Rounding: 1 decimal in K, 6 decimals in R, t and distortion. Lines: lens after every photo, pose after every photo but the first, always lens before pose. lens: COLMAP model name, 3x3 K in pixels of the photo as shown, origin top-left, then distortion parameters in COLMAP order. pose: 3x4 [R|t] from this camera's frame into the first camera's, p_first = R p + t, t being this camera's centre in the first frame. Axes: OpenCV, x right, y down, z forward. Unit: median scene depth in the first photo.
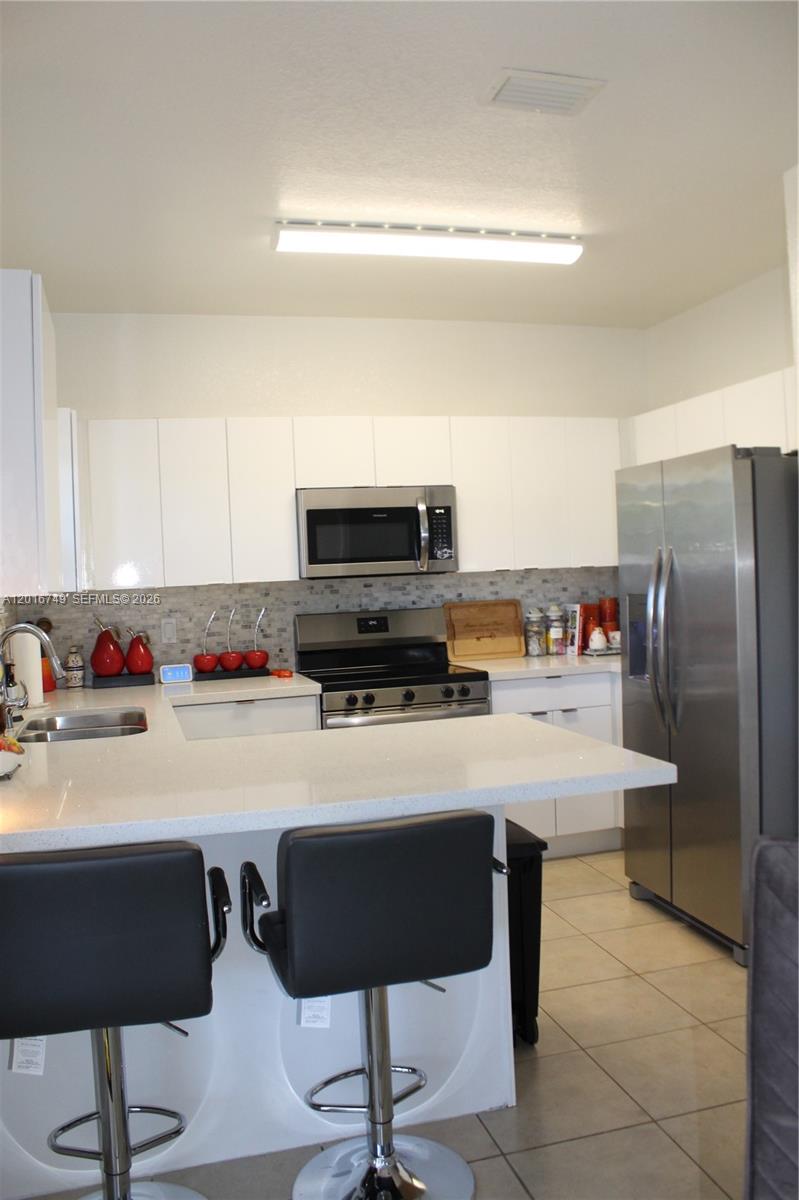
lens RADIAL K [[974.4, 0, 397.6], [0, 974.4, 585.3], [0, 0, 1]] dist [-0.175330, 0.154366]
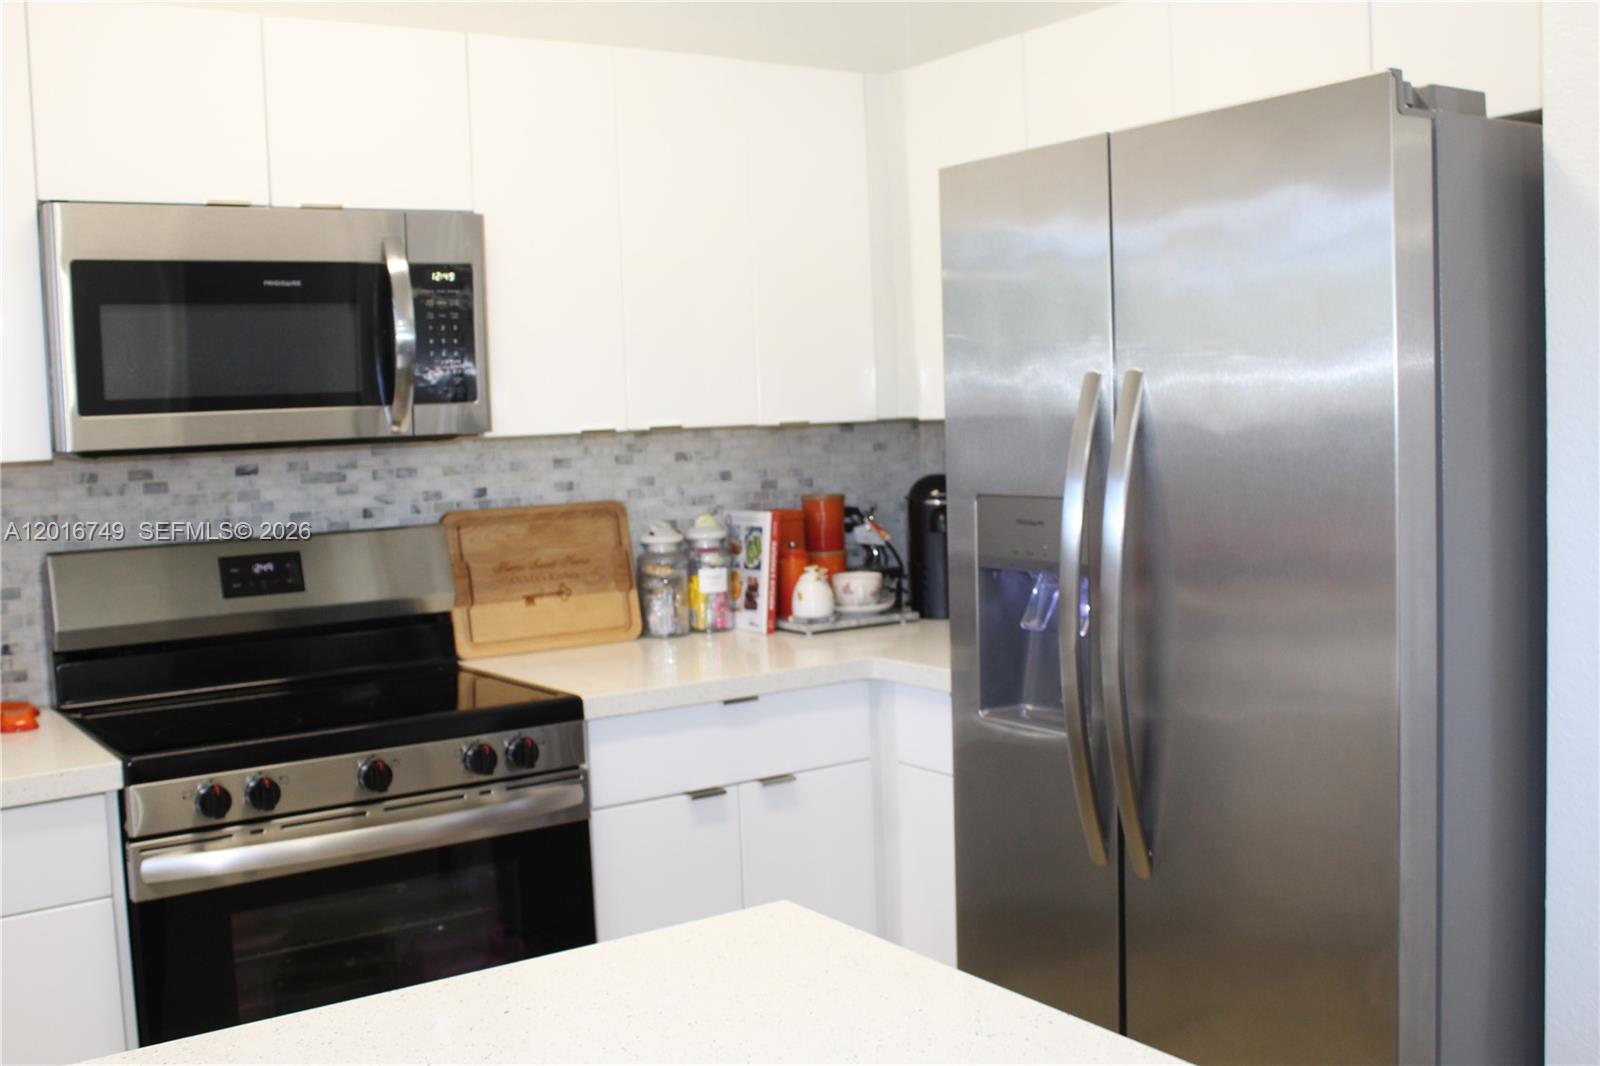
lens RADIAL K [[1642.3, 0, 799.8], [0, 1642.3, 502.2], [0, 0, 1]] dist [-0.099487, 0.027667]
pose [[0.950378, -0.011774, 0.310876, -0.022847], [0.002976, 0.999582, 0.028761, -0.005409], [-0.311084, -0.026409, 0.950015, 0.330860]]
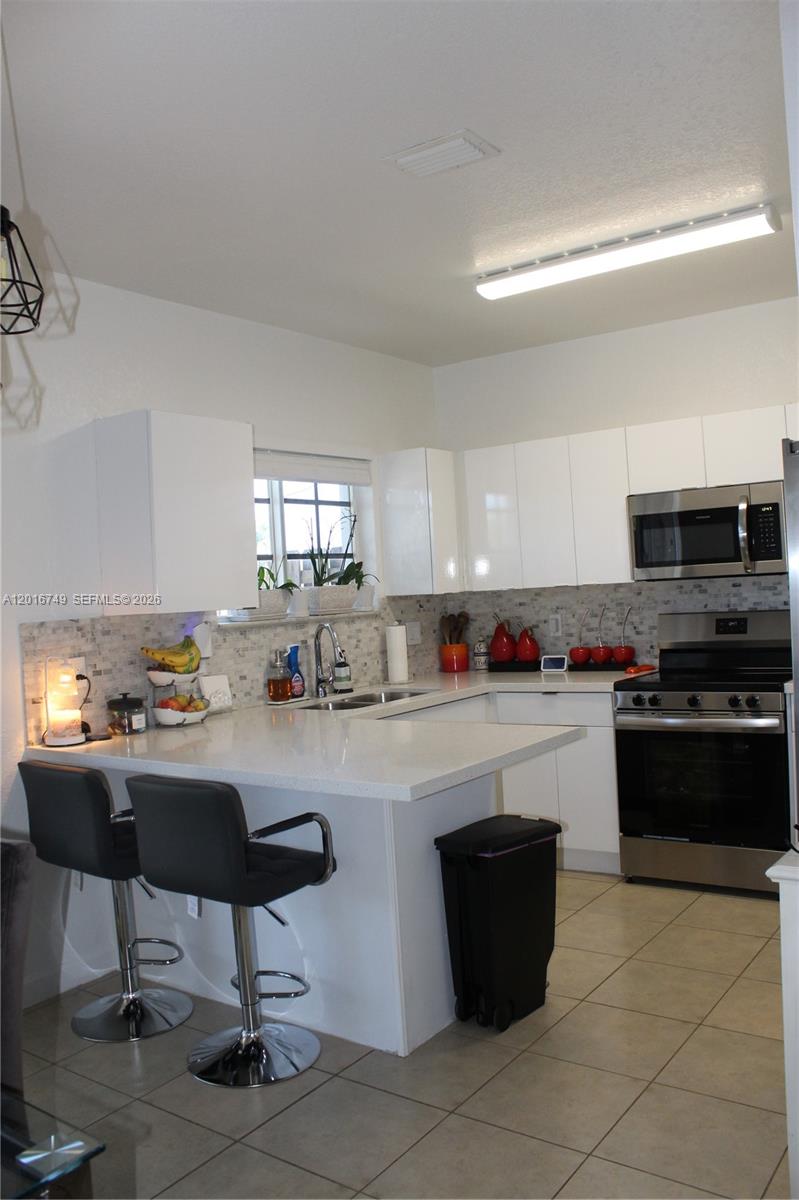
lens RADIAL K [[974.4, 0, 397.6], [0, 974.4, 585.3], [0, 0, 1]] dist [-0.175330, 0.154366]
pose [[0.629333, 0.007341, -0.777101, 0.513218], [0.018399, 0.999534, 0.024343, -0.029952], [0.776918, -0.029618, 0.628905, 0.136088]]
